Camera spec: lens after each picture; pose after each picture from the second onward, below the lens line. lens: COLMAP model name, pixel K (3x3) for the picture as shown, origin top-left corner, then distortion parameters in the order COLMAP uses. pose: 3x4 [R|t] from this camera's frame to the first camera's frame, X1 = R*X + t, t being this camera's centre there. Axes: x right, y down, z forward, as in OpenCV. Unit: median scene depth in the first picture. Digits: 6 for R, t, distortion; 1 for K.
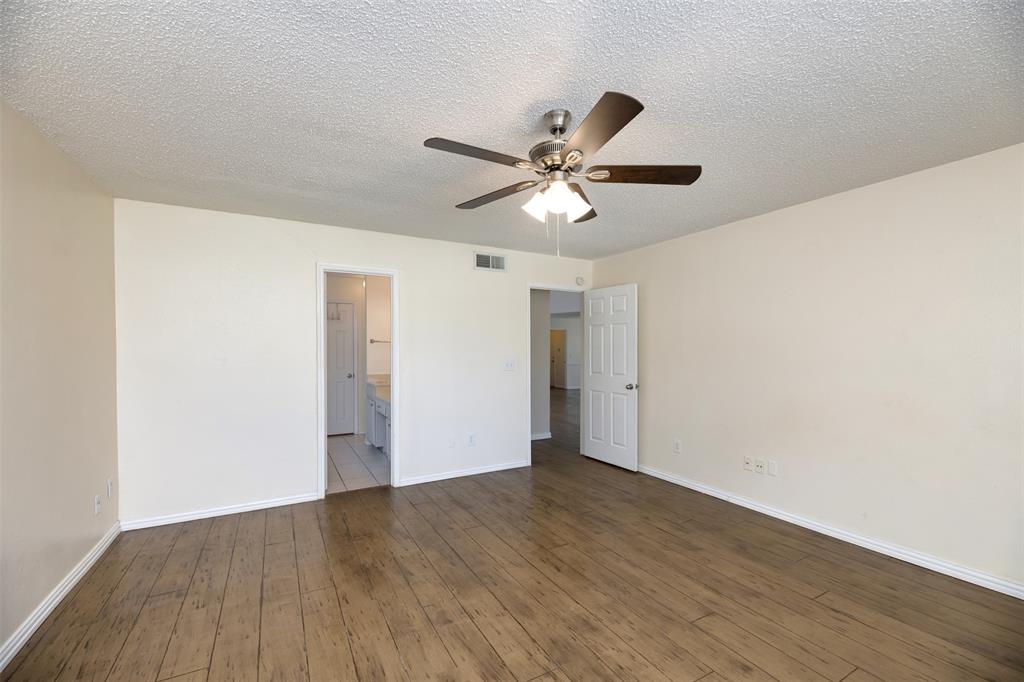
lens RADIAL K [[422.5, 0, 507.7], [0, 422.5, 342.2], [0, 0, 1]] dist [0.000883, -0.000963]
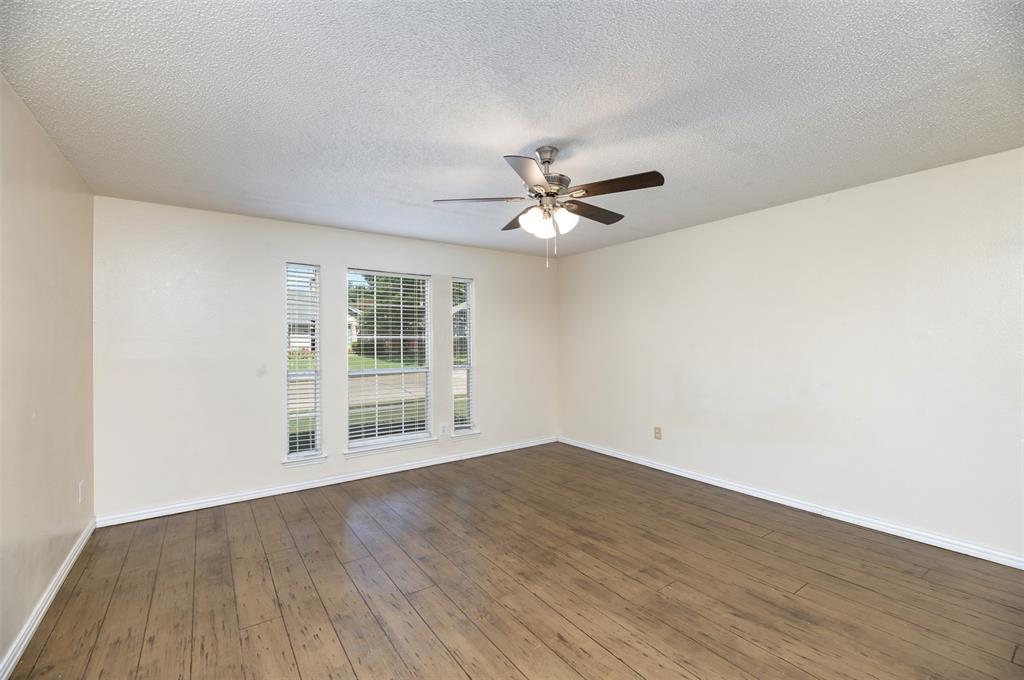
lens RADIAL K [[422.5, 0, 507.7], [0, 422.5, 341.2], [0, 0, 1]] dist [0.000883, -0.000963]
pose [[-0.994715, 0.008135, -0.102351, 0.307852], [0.009545, 0.999866, -0.013290, 0.027464], [0.102229, -0.014197, -0.994660, 1.881521]]
